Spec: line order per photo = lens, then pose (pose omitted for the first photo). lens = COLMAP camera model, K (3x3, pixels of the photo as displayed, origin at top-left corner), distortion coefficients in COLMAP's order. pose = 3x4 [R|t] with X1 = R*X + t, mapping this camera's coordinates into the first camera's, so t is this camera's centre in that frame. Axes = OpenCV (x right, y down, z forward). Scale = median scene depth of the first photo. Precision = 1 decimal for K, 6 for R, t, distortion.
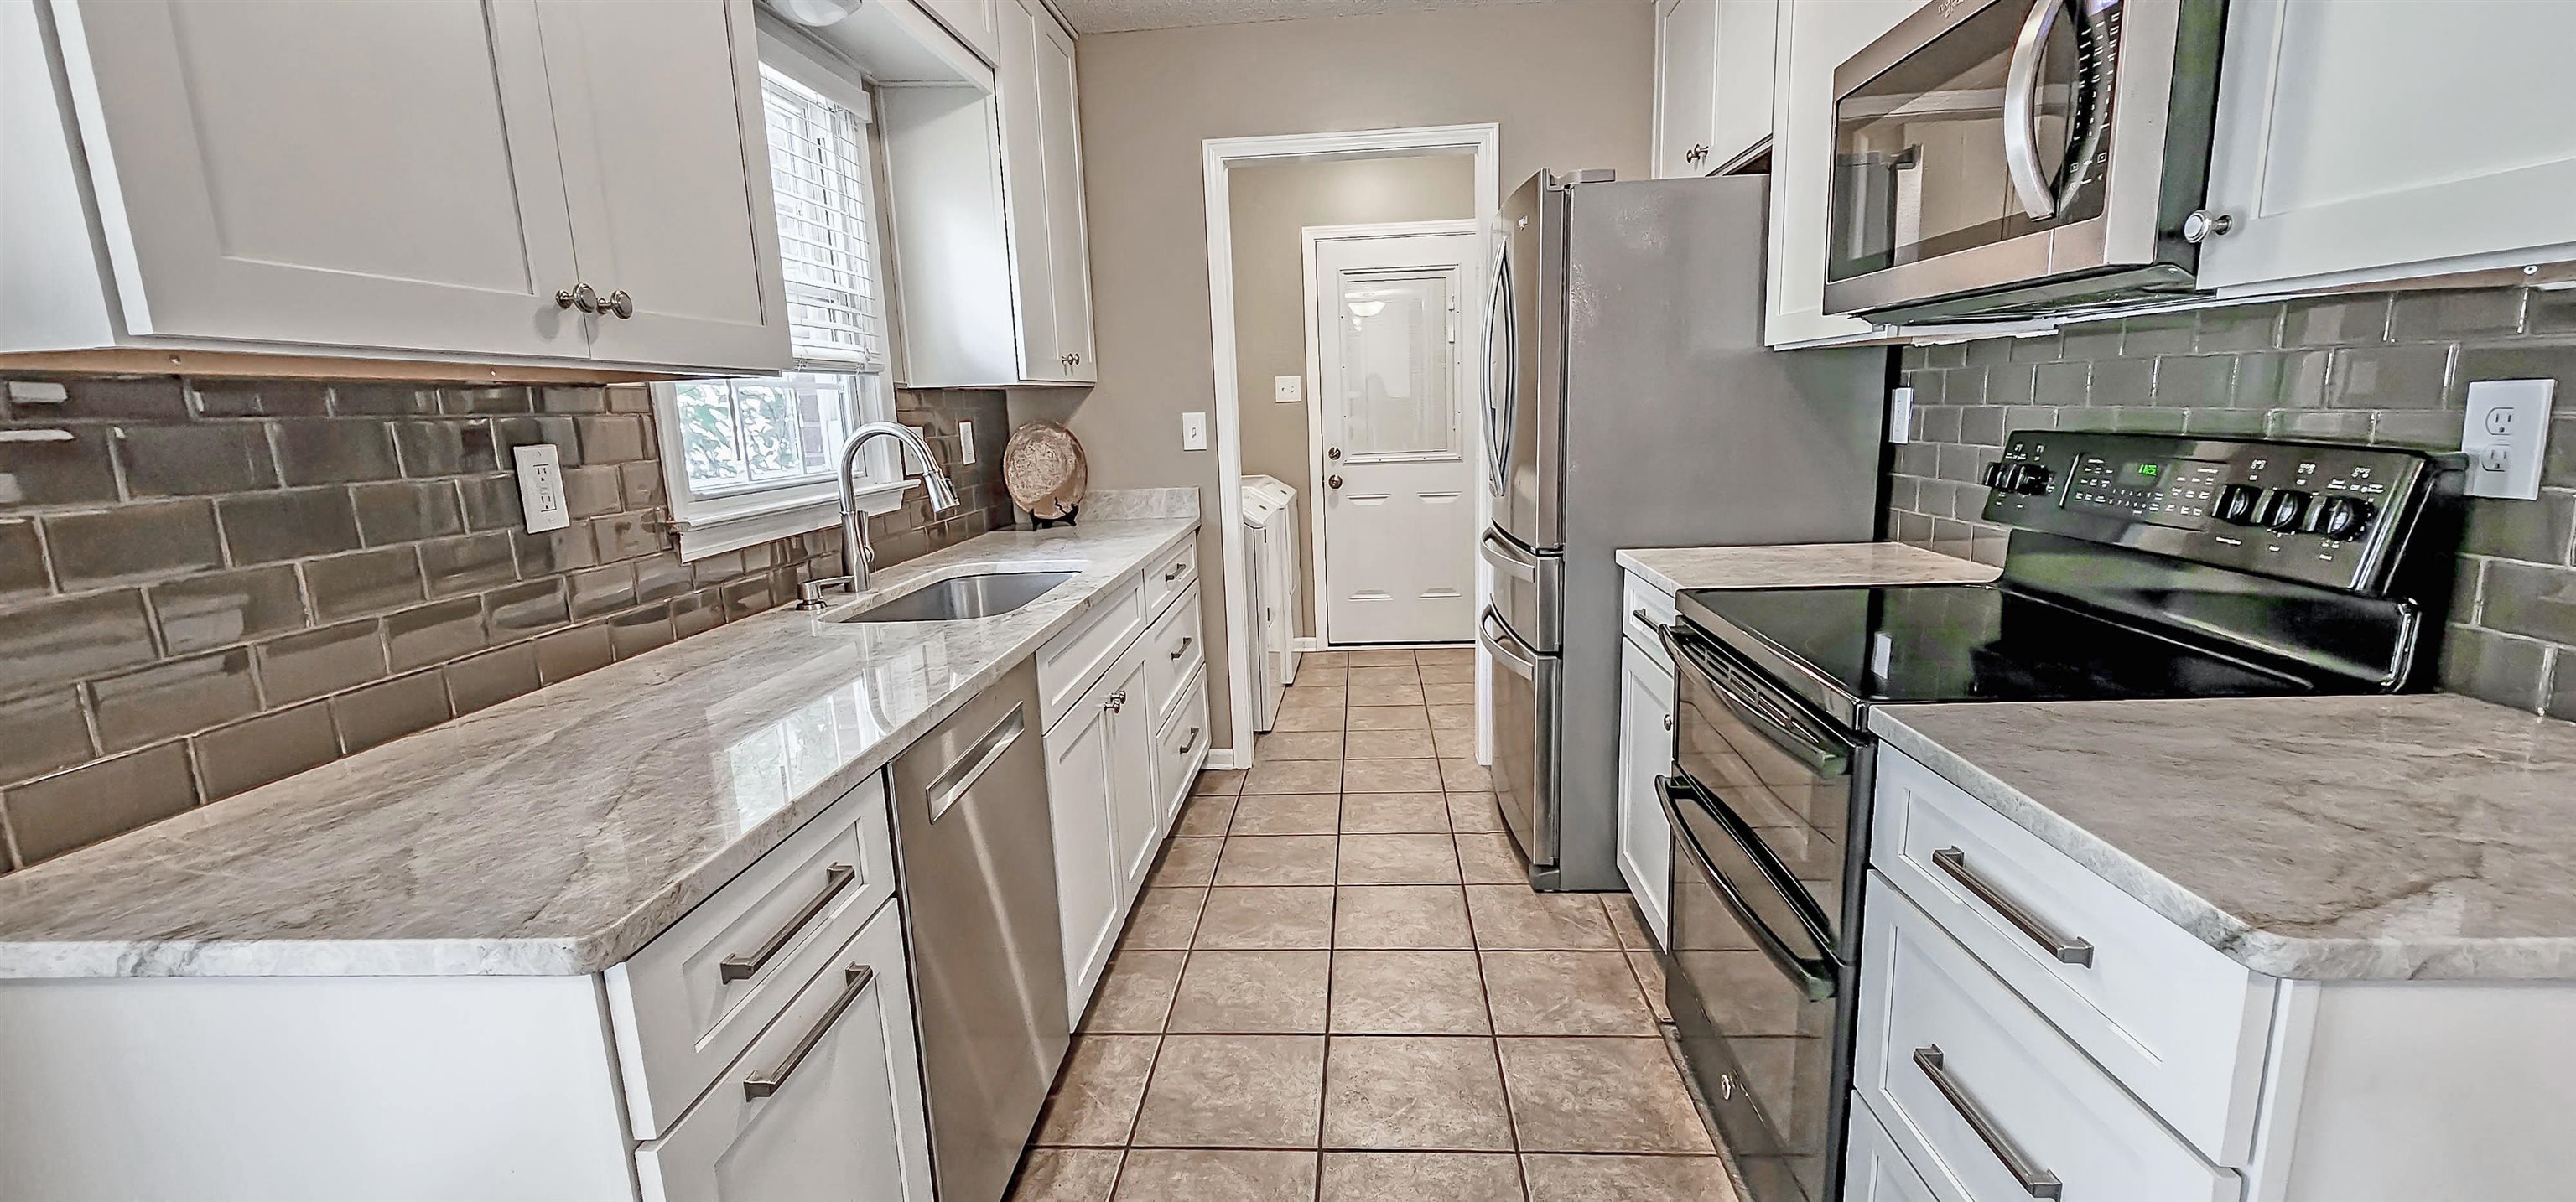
lens RADIAL K [[1057.6, 0, 1297.7], [0, 1057.6, 611.3], [0, 0, 1]] dist [0.007878, -0.001516]
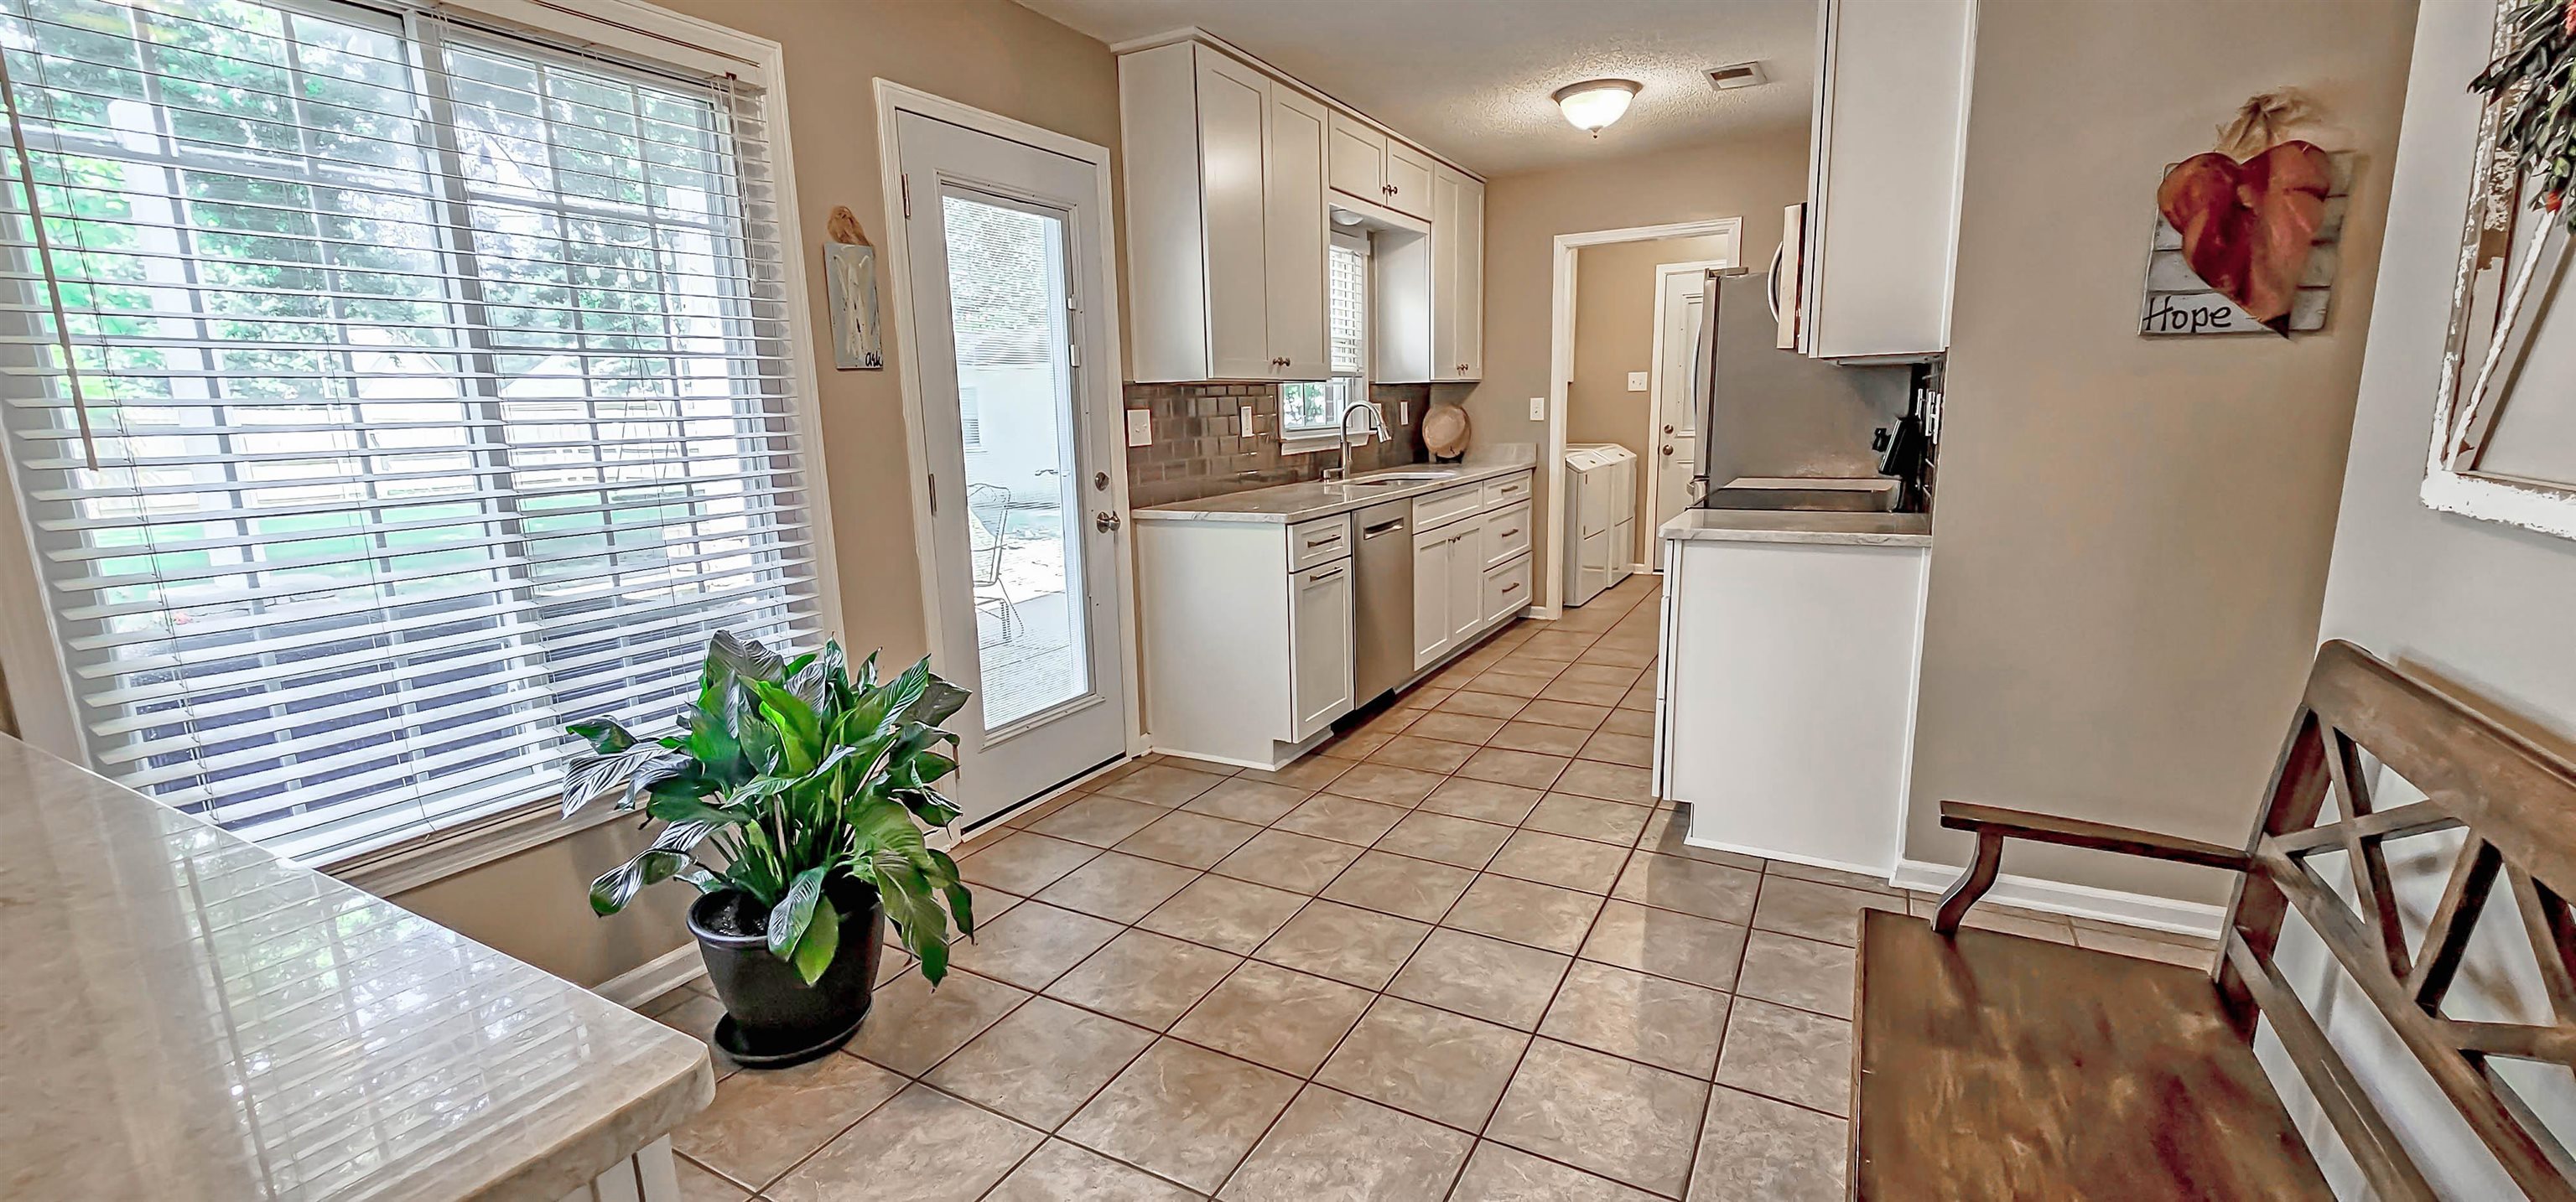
lens RADIAL K [[1057.6, 0, 1284.9], [0, 1057.6, 602.3], [0, 0, 1]] dist [0.007878, -0.001516]
pose [[0.903914, 0.091997, -0.417703, 0.286017], [-0.089885, 0.995644, 0.024774, 0.135093], [0.418163, 0.015152, 0.908246, -0.718727]]
